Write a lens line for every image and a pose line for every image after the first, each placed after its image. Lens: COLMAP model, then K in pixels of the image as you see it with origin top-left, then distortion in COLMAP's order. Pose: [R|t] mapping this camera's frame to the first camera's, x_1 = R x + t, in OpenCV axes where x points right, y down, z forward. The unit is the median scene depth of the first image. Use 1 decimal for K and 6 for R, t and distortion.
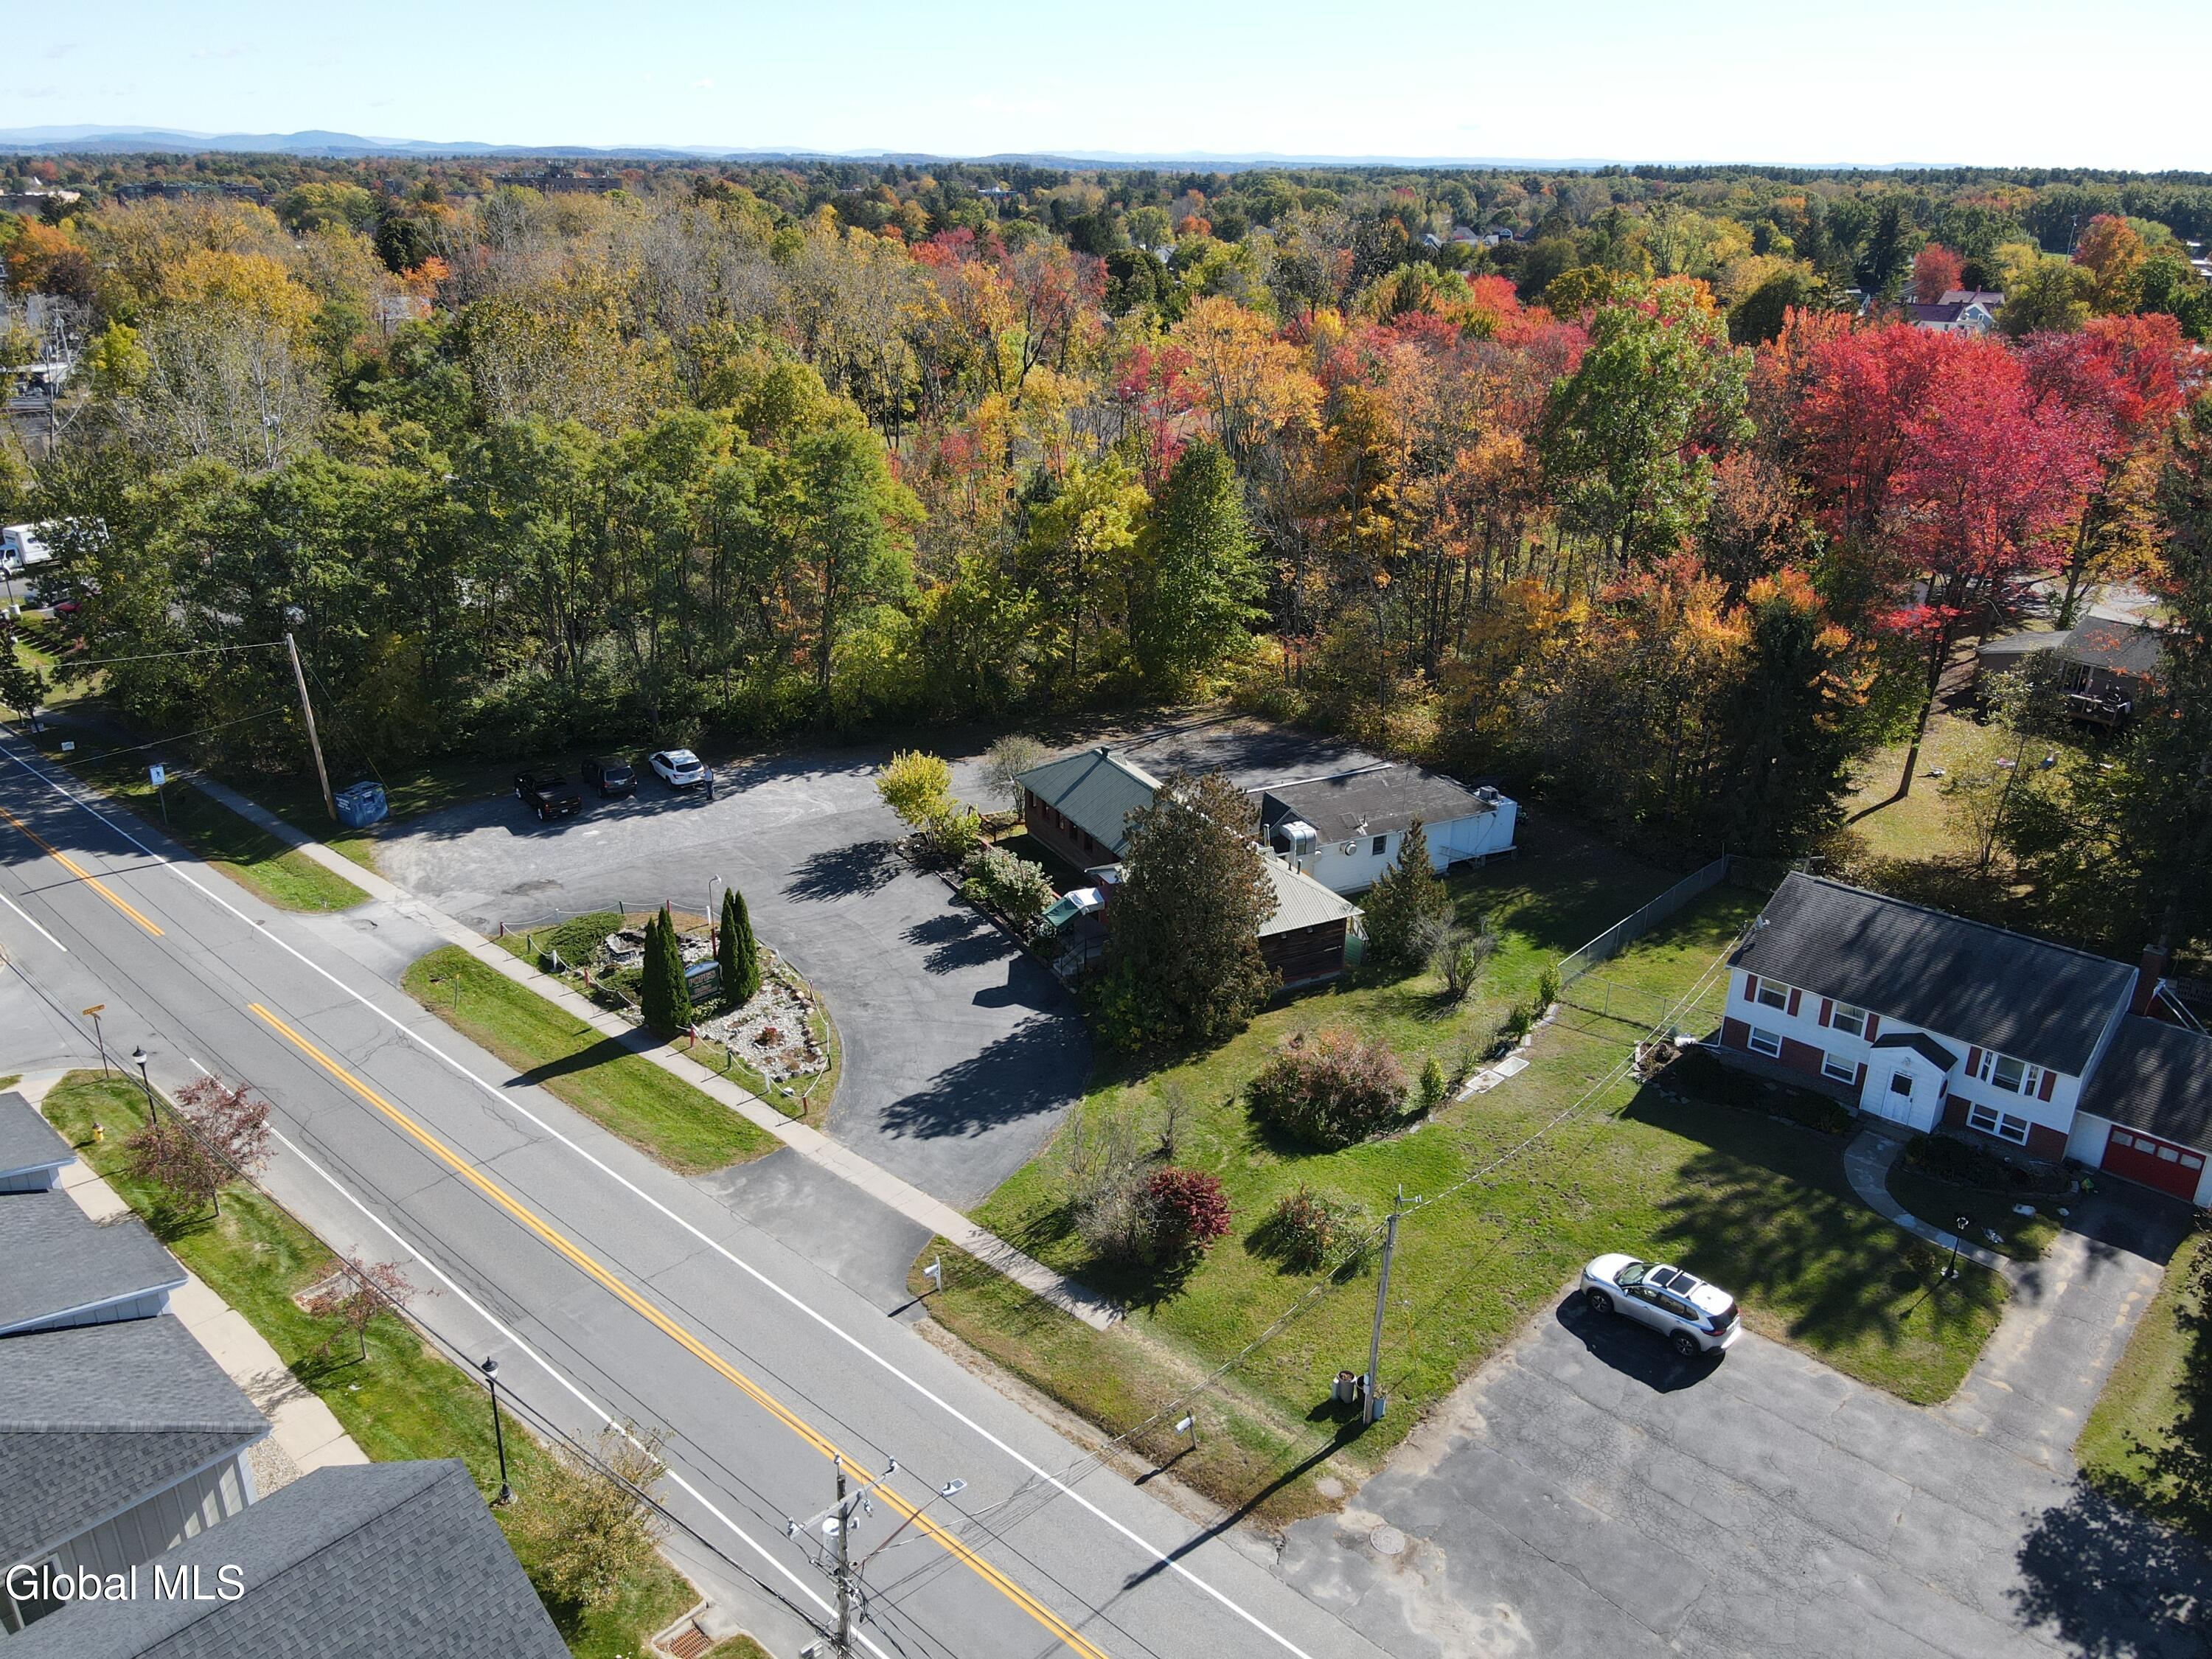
lens RADIAL K [[1604.5, 0, 1106.0], [0, 1604.5, 829.5], [0, 0, 1]] dist [0.012559, -0.000093]
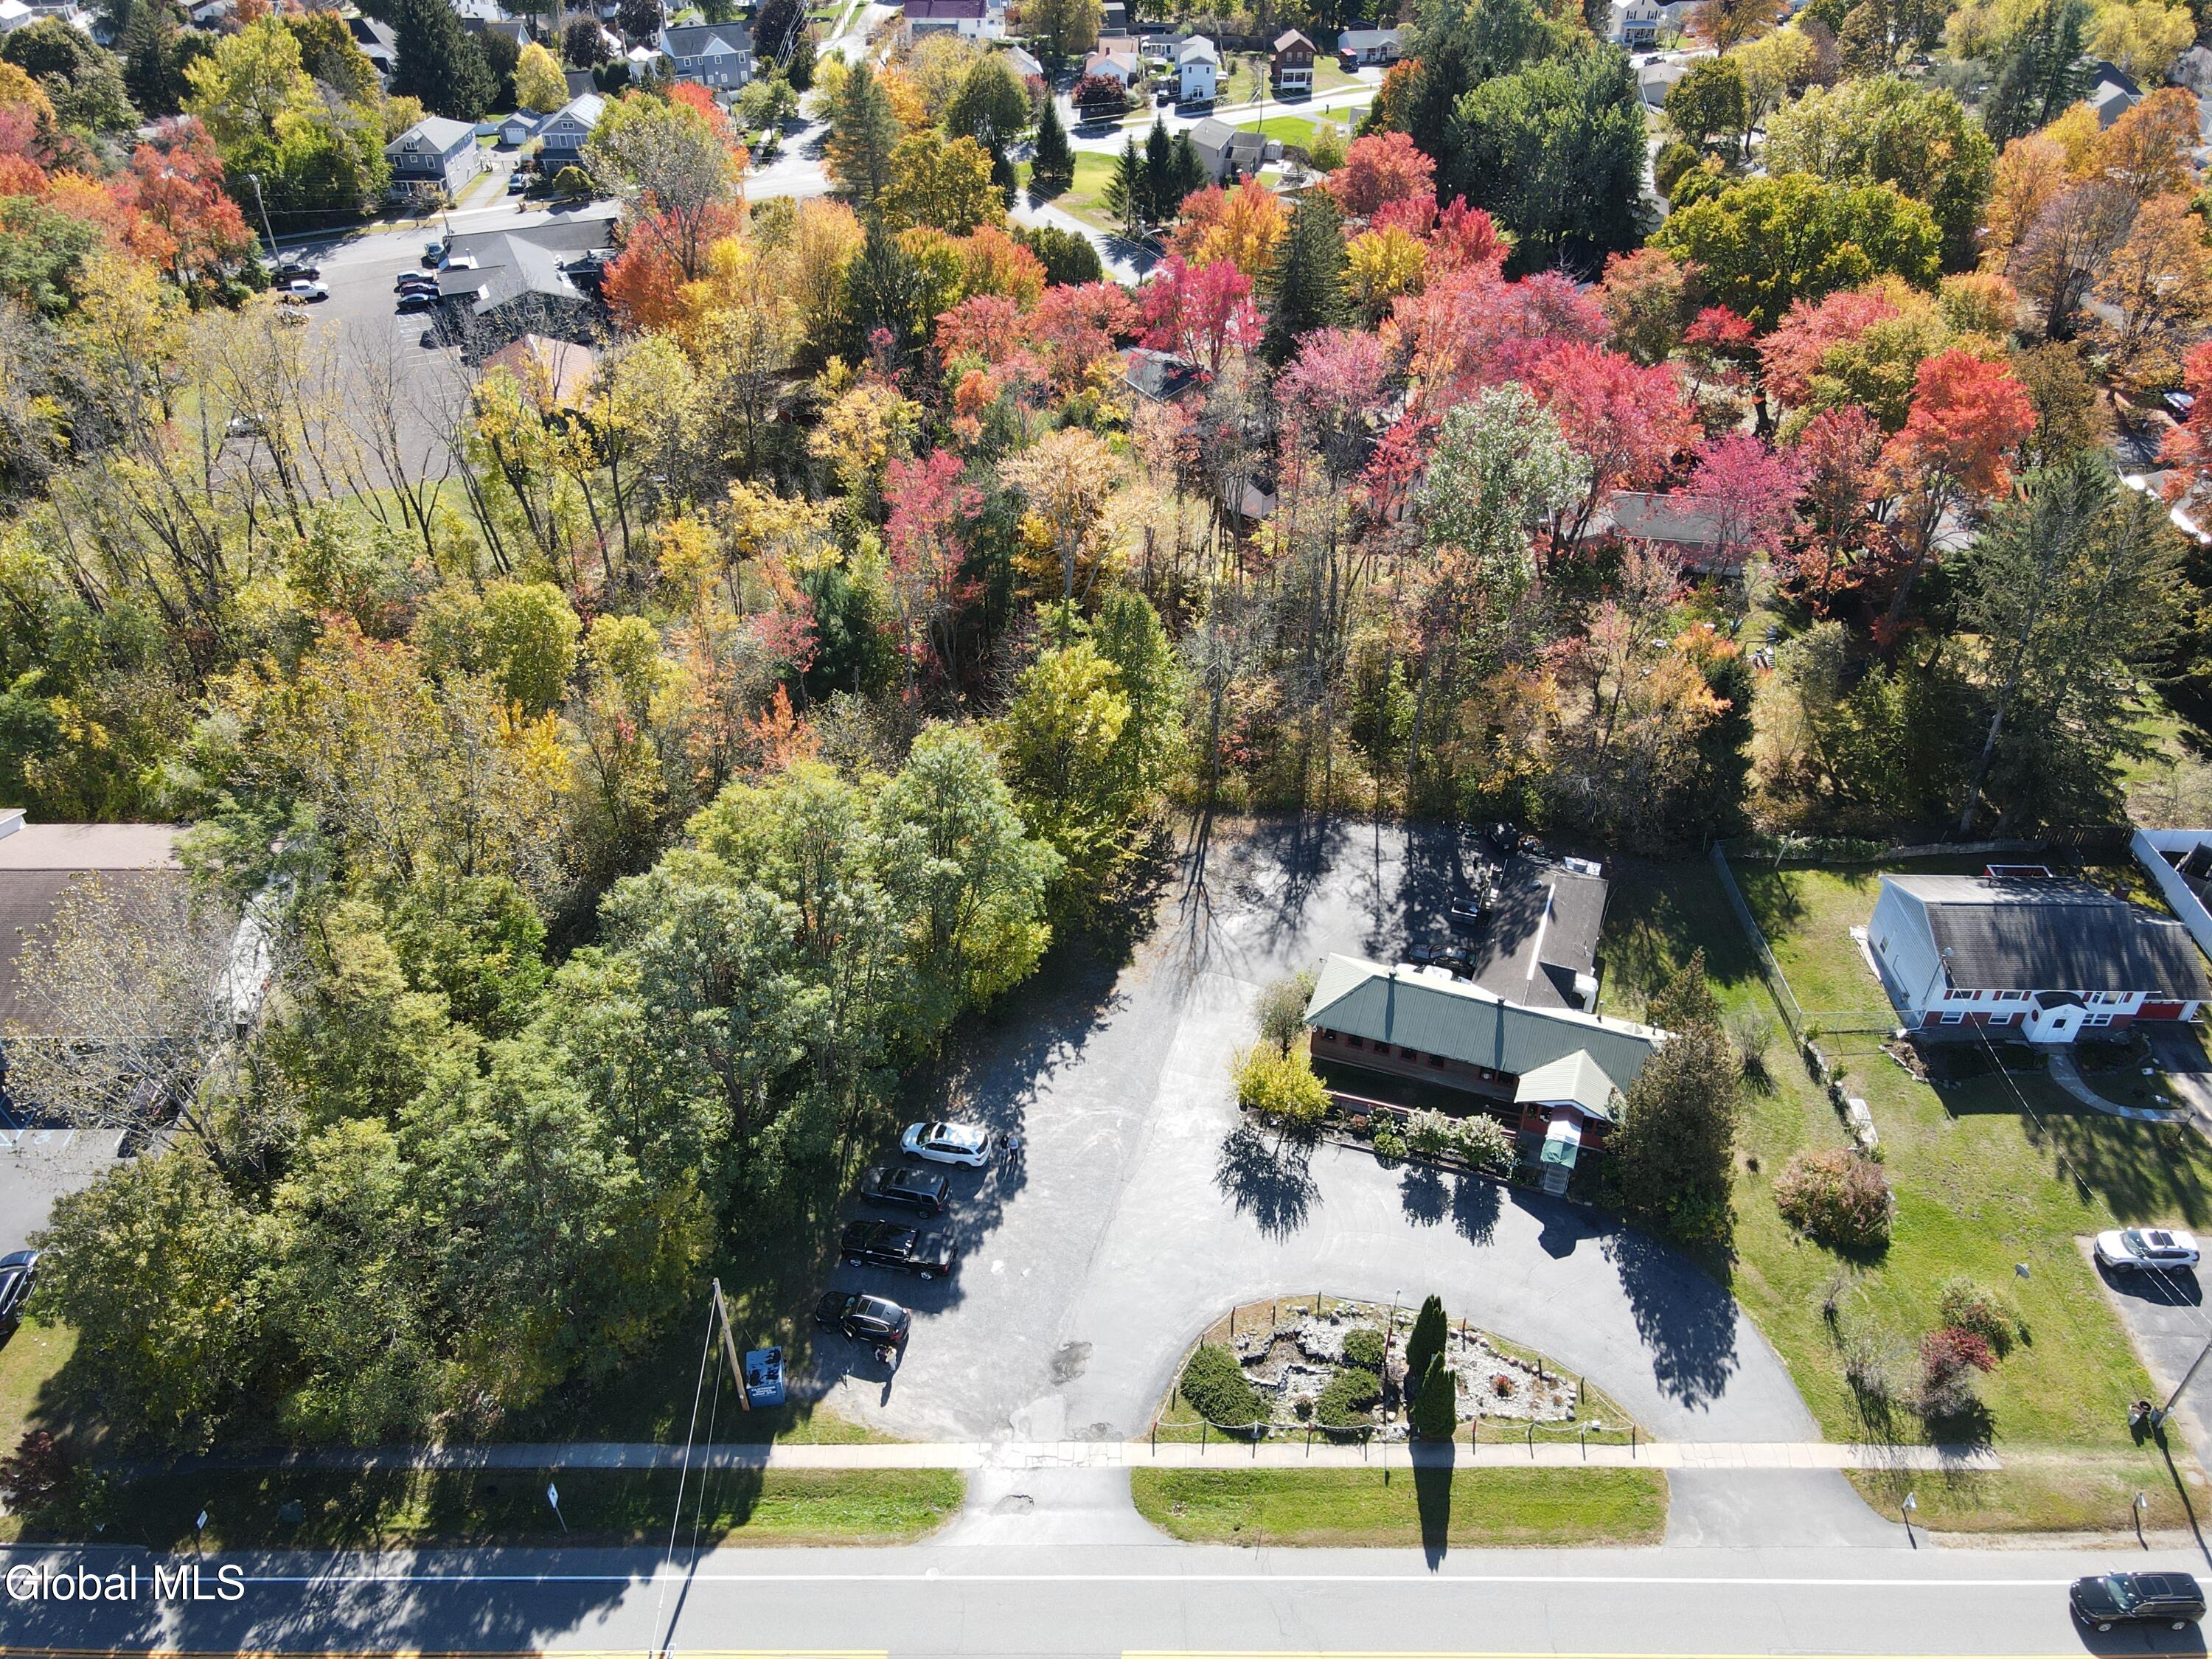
lens RADIAL K [[1604.5, 0, 1106.0], [0, 1604.5, 829.5], [0, 0, 1]] dist [0.012559, -0.000093]
pose [[0.746095, -0.405291, 0.528281, -0.893965], [0.258982, 0.907572, 0.330516, -0.716139], [-0.613409, -0.109781, 0.782098, 0.296161]]
